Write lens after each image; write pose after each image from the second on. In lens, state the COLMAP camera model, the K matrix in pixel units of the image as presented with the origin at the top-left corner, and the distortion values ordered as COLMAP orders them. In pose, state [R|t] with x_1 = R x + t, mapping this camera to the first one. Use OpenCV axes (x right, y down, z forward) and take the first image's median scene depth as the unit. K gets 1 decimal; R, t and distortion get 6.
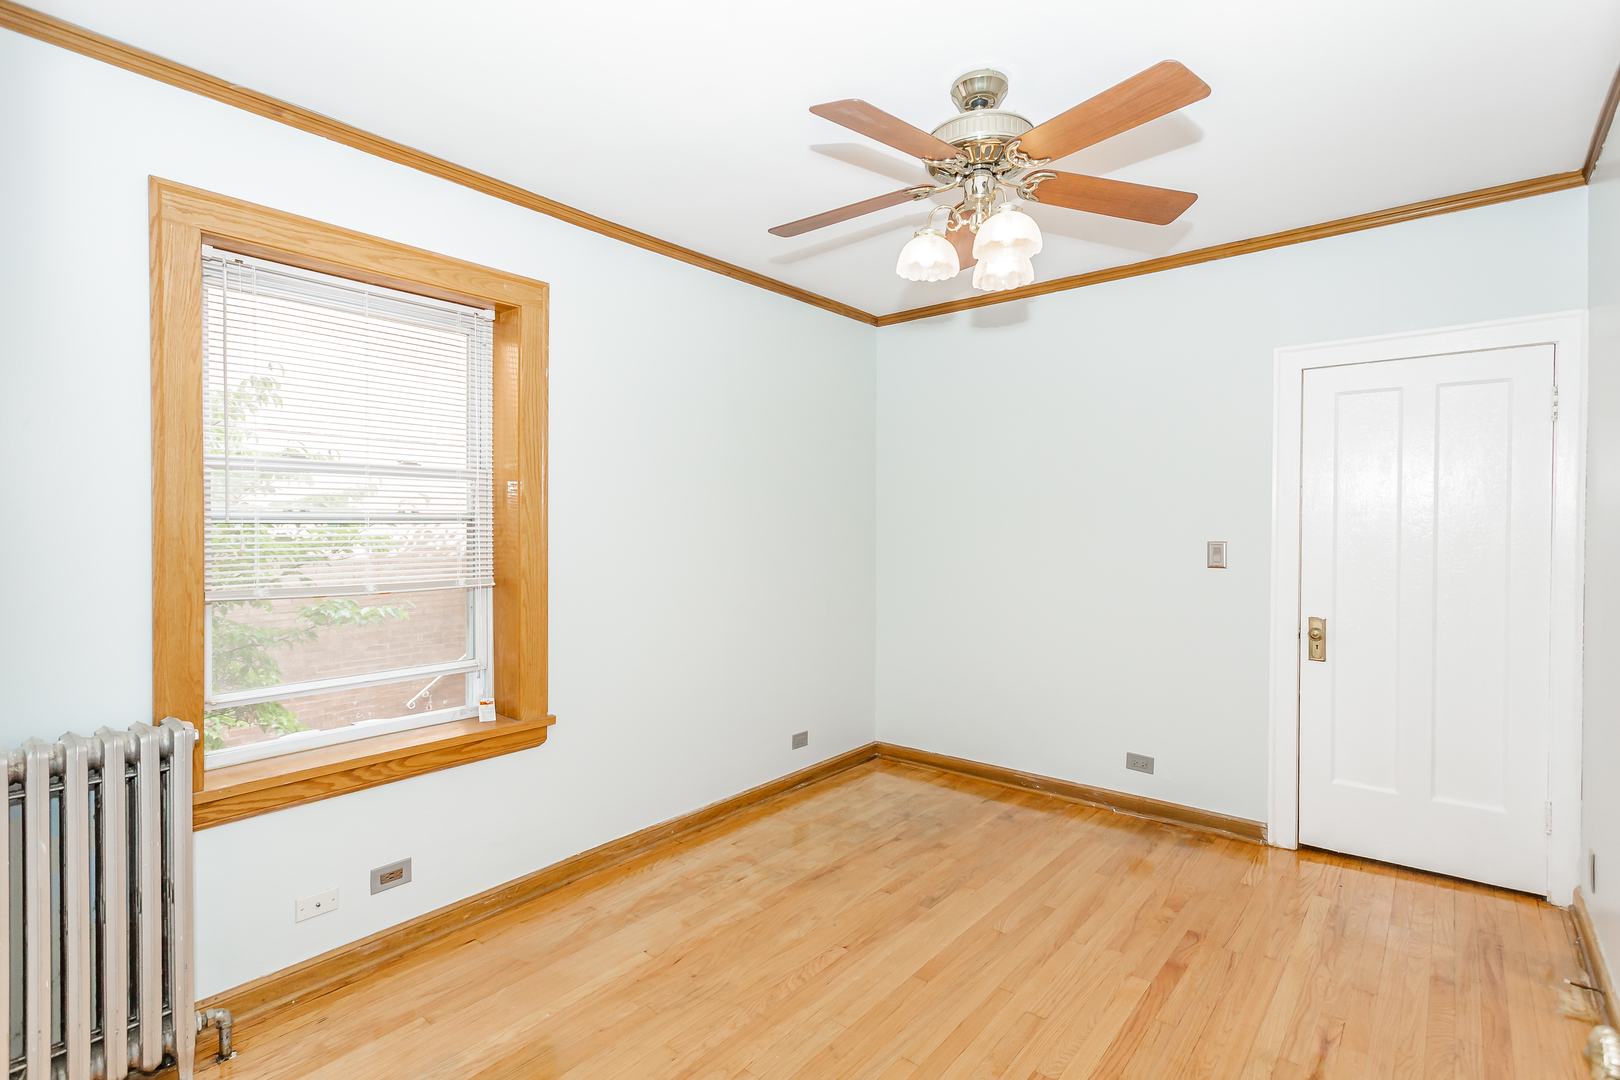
lens RADIAL K [[766.7, 0, 810.0], [0, 766.7, 540.0], [0, 0, 1]] dist [0.000884, 0.000075]
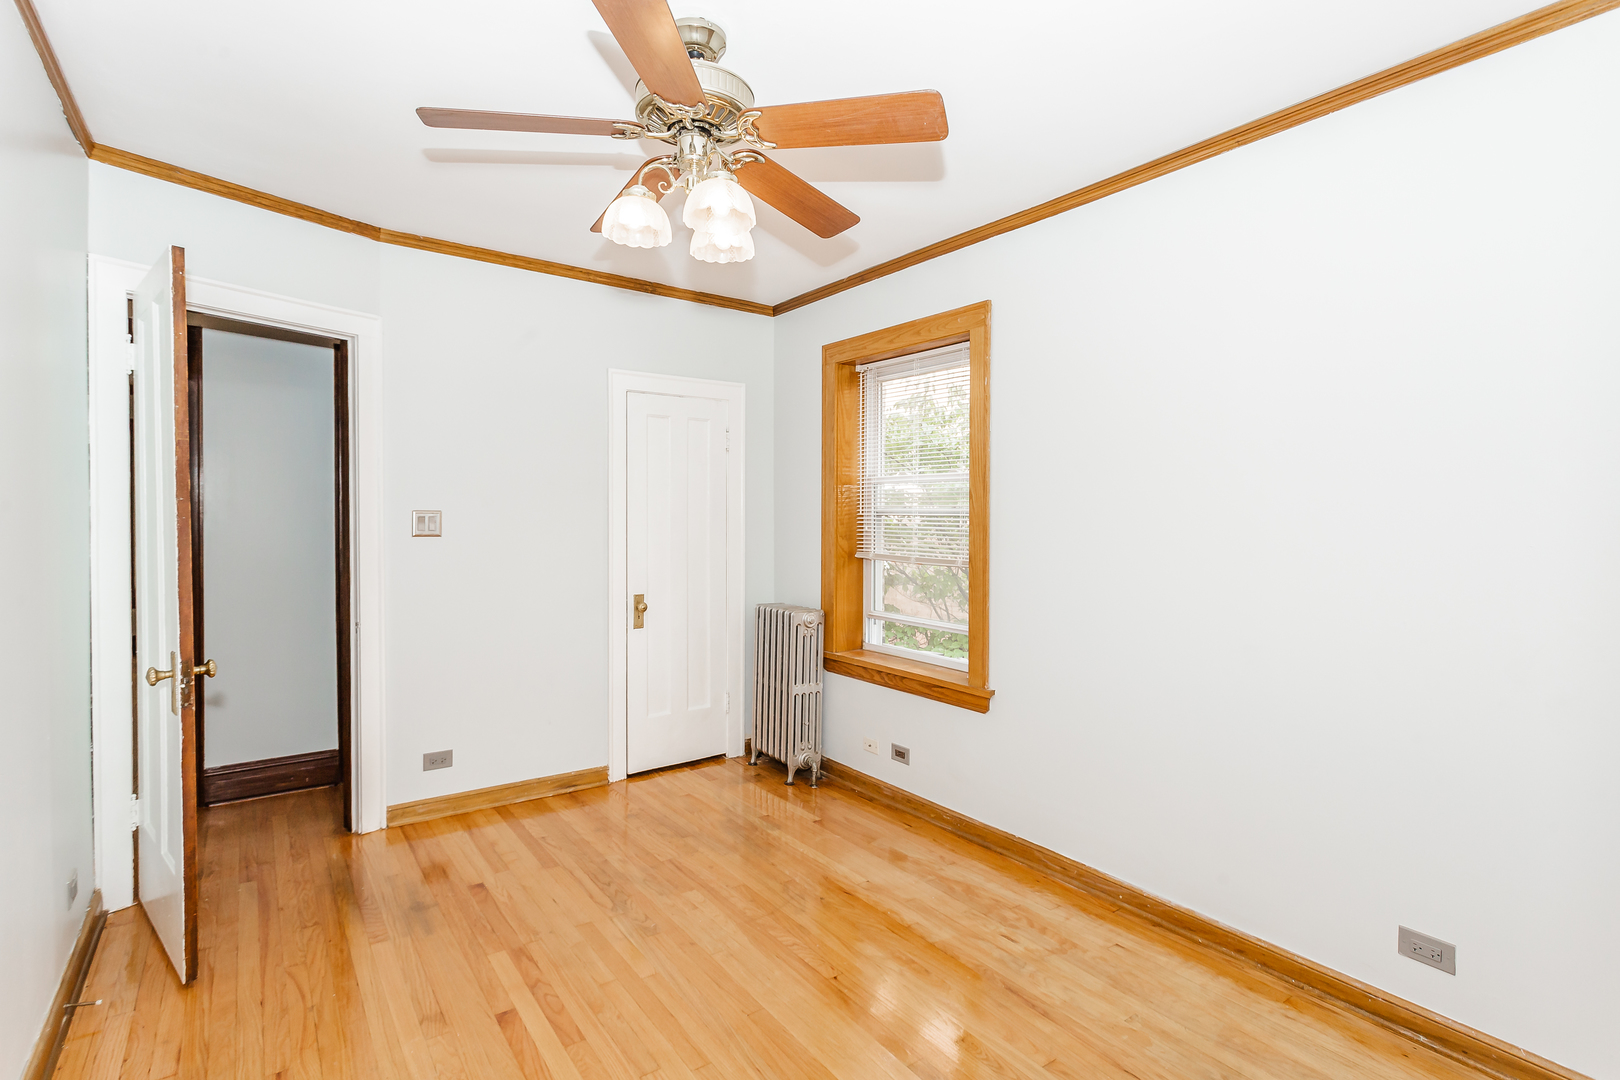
lens RADIAL K [[793.4, 0, 810.0], [0, 793.4, 540.0], [0, 0, 1]] dist [0.000724, 0.000510]
pose [[-0.255316, 0.030217, -0.966385, 0.828498], [-0.026704, 0.998910, 0.038289, -0.023986], [0.966489, 0.035582, -0.254231, 1.035532]]
